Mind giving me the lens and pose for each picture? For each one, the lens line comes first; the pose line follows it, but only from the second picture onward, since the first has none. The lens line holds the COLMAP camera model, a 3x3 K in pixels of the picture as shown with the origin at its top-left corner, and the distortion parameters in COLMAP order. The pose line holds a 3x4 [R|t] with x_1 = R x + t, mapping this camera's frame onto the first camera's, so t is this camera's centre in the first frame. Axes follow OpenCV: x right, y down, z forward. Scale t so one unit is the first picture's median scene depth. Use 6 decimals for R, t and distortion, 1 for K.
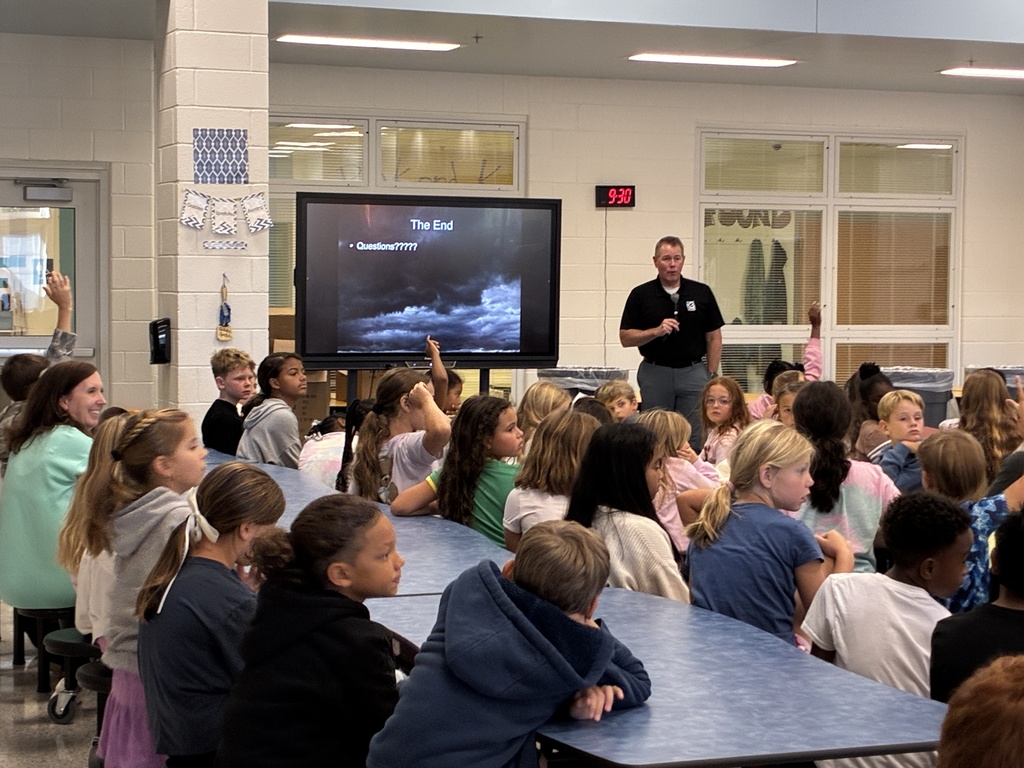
lens RADIAL K [[2123.5, 0, 512.0], [0, 2123.5, 384.0], [0, 0, 1]] dist [0.216379, -0.056390]
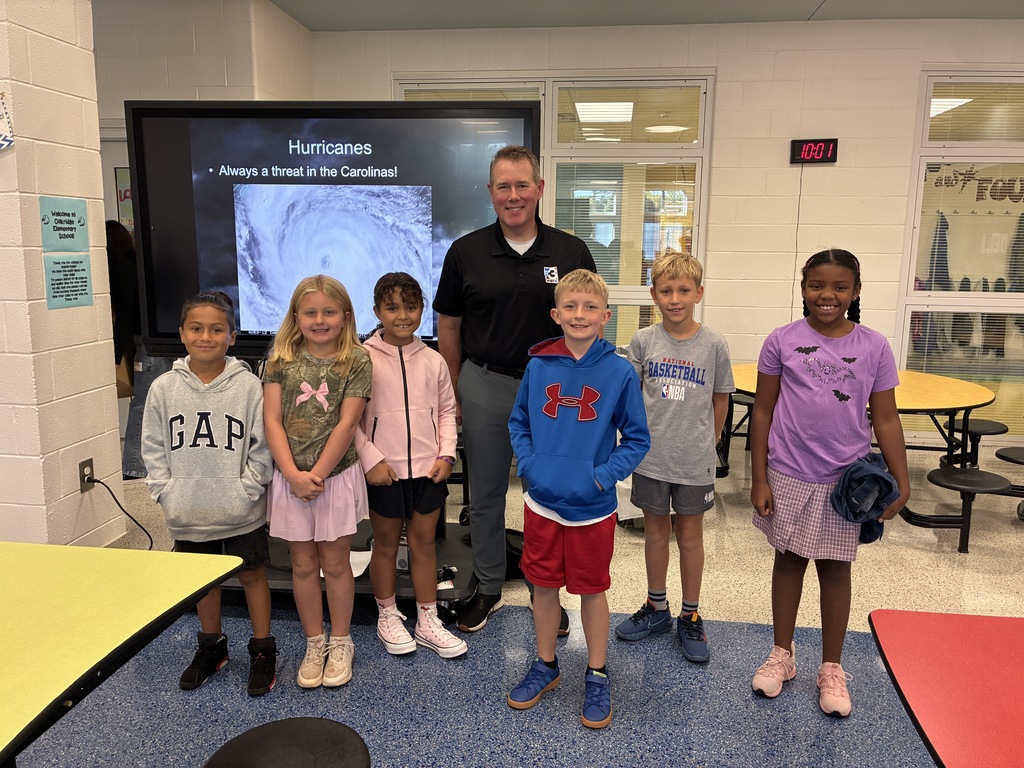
lens RADIAL K [[781.1, 0, 512.0], [0, 781.1, 384.0], [0, 0, 1]] dist [-0.002238, -0.000280]
pose [[0.869756, 0.090233, -0.485162, 0.143506], [-0.031601, 0.991307, 0.127717, -0.034359], [0.492469, -0.095751, 0.865047, 0.823688]]
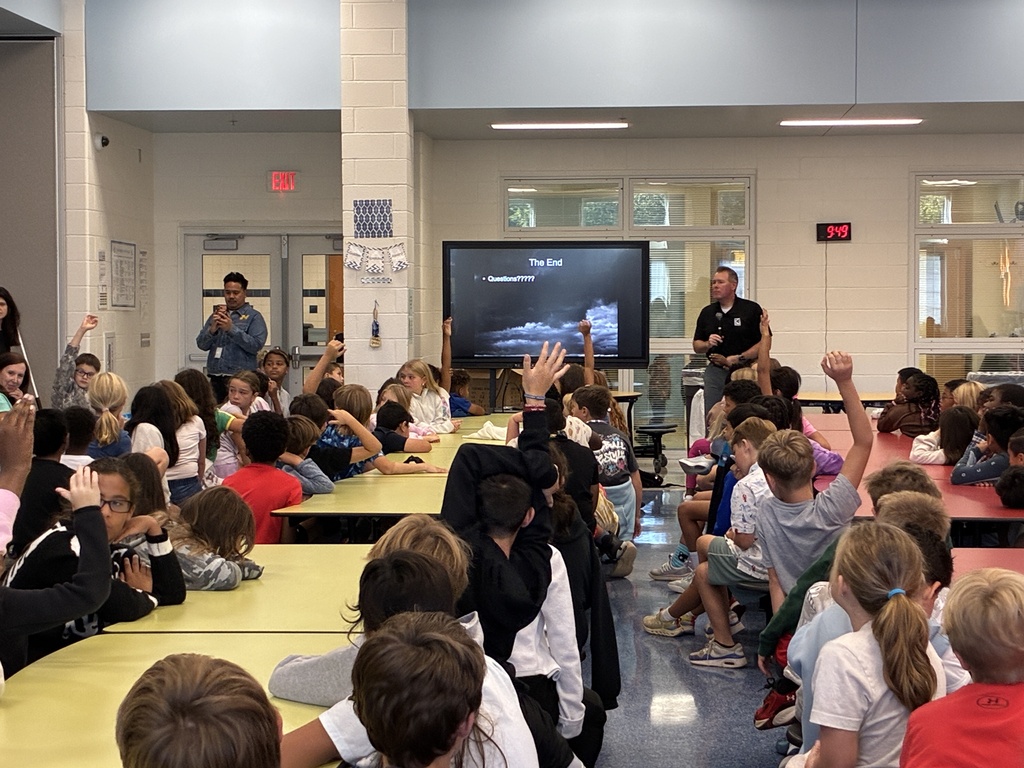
lens RADIAL K [[2123.5, 0, 512.0], [0, 2123.5, 384.0], [0, 0, 1]] dist [0.216379, -0.056390]
pose [[0.920896, 0.004087, -0.389786, 0.467461], [-0.008634, 0.999914, -0.009915, 0.016464], [0.389712, 0.012497, 0.920852, -0.256708]]
